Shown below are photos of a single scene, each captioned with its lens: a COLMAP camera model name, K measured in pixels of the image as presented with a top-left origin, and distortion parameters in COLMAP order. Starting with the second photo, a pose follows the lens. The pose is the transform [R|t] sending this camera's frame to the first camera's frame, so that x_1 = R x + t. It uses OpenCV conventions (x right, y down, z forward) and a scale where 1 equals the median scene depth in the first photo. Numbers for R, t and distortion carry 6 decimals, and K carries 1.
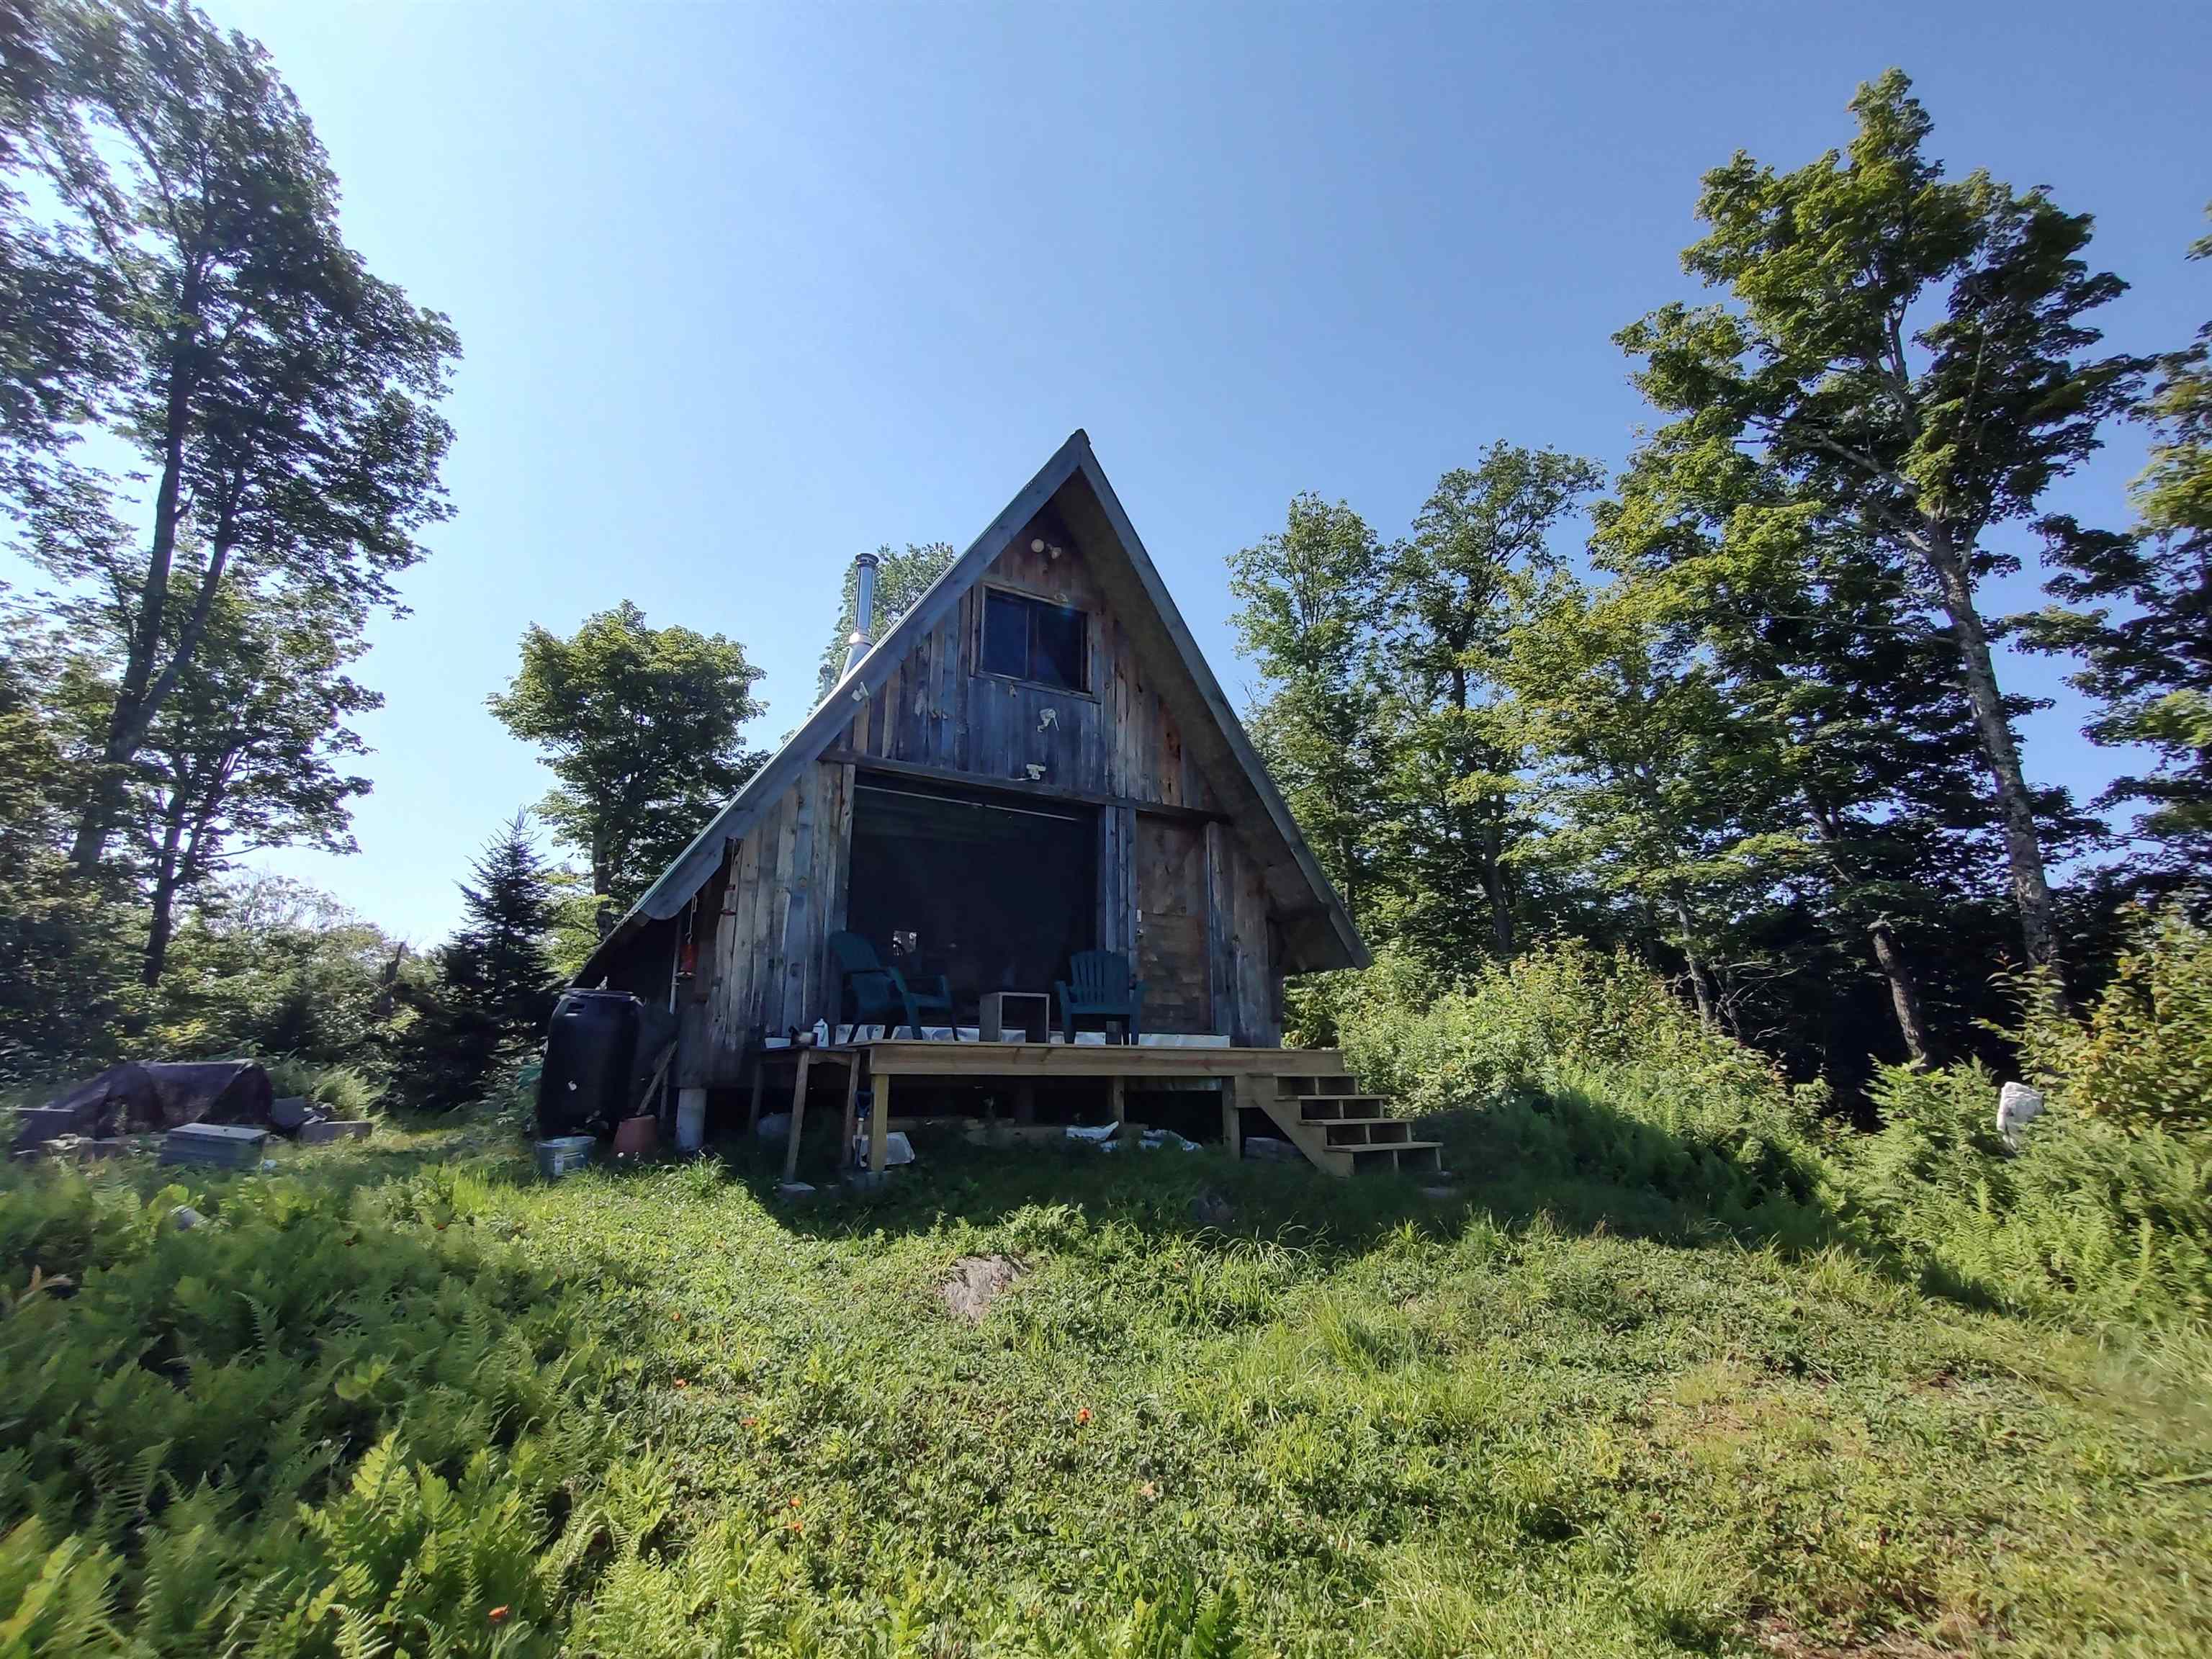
lens RADIAL K [[1027.0, 0, 1106.0], [0, 1027.0, 829.5], [0, 0, 1]] dist [-0.003273, -0.000676]
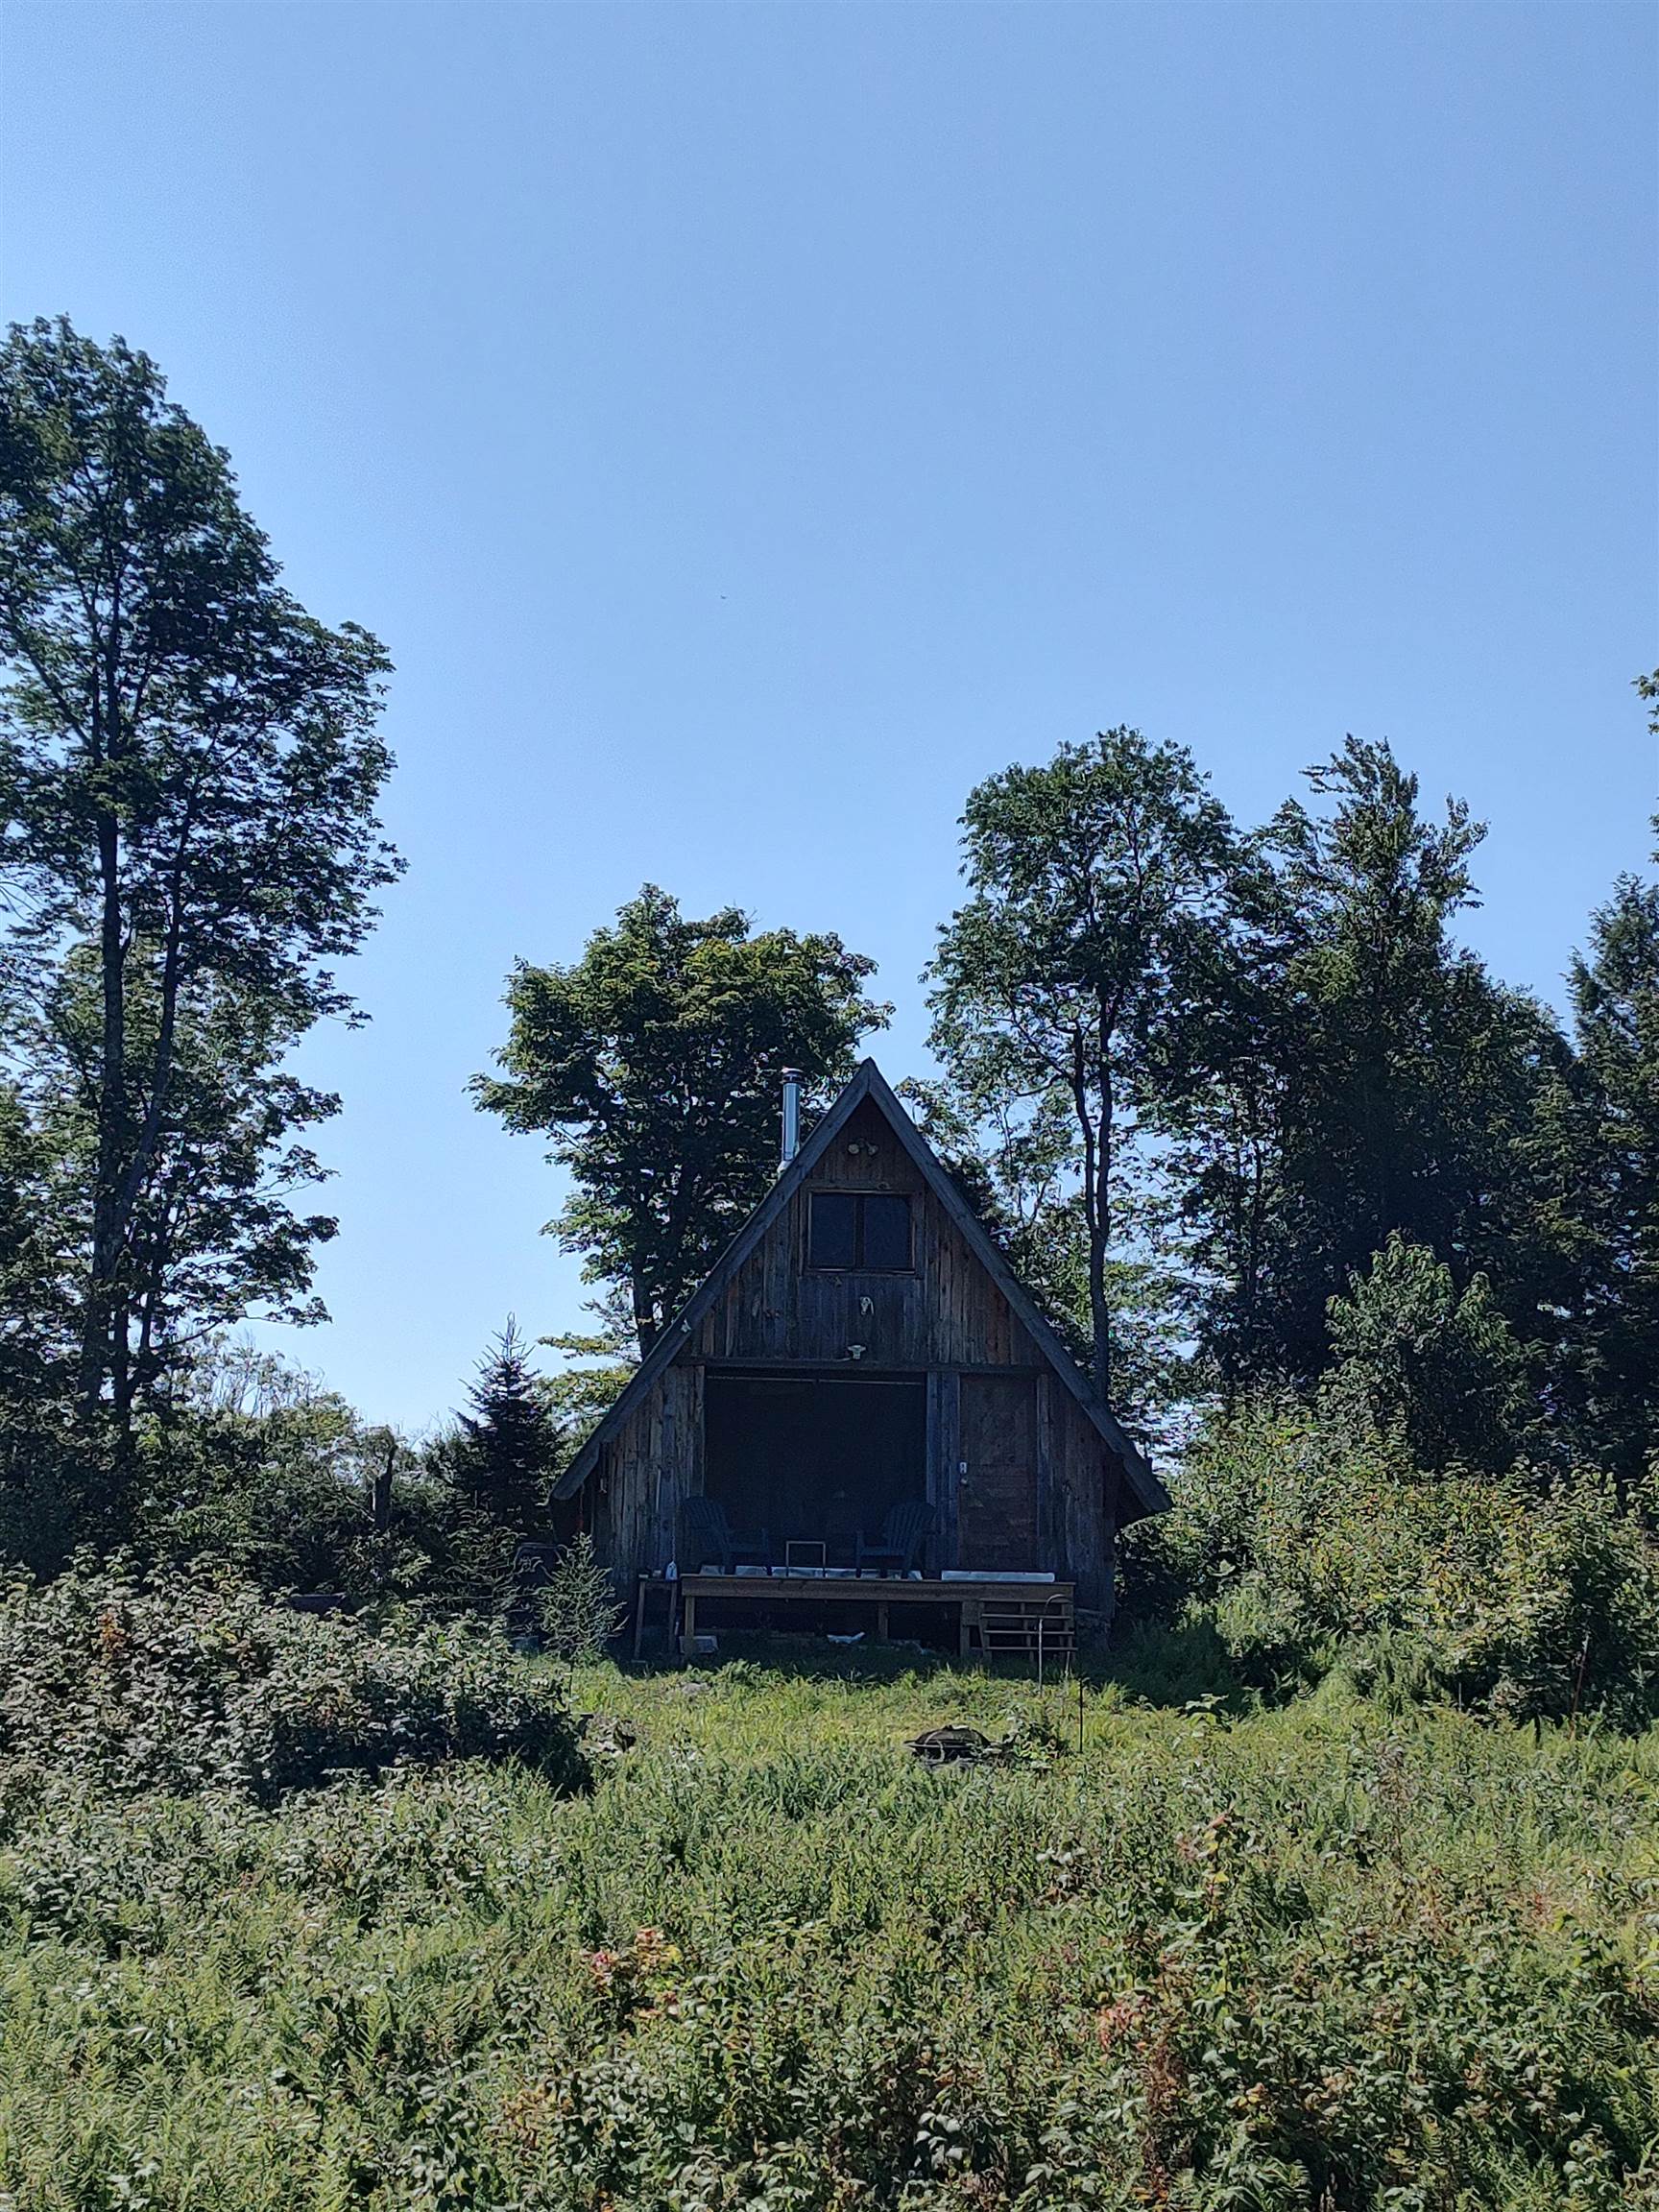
lens RADIAL K [[3367.6, 0, 829.5], [0, 3367.6, 1106.0], [0, 0, 1]] dist [0.177792, -0.714442]
pose [[0.895894, -0.067854, -0.439055, 0.589027], [0.090749, 0.995380, 0.031343, -0.167186], [0.434900, -0.067924, 0.897913, -0.900044]]
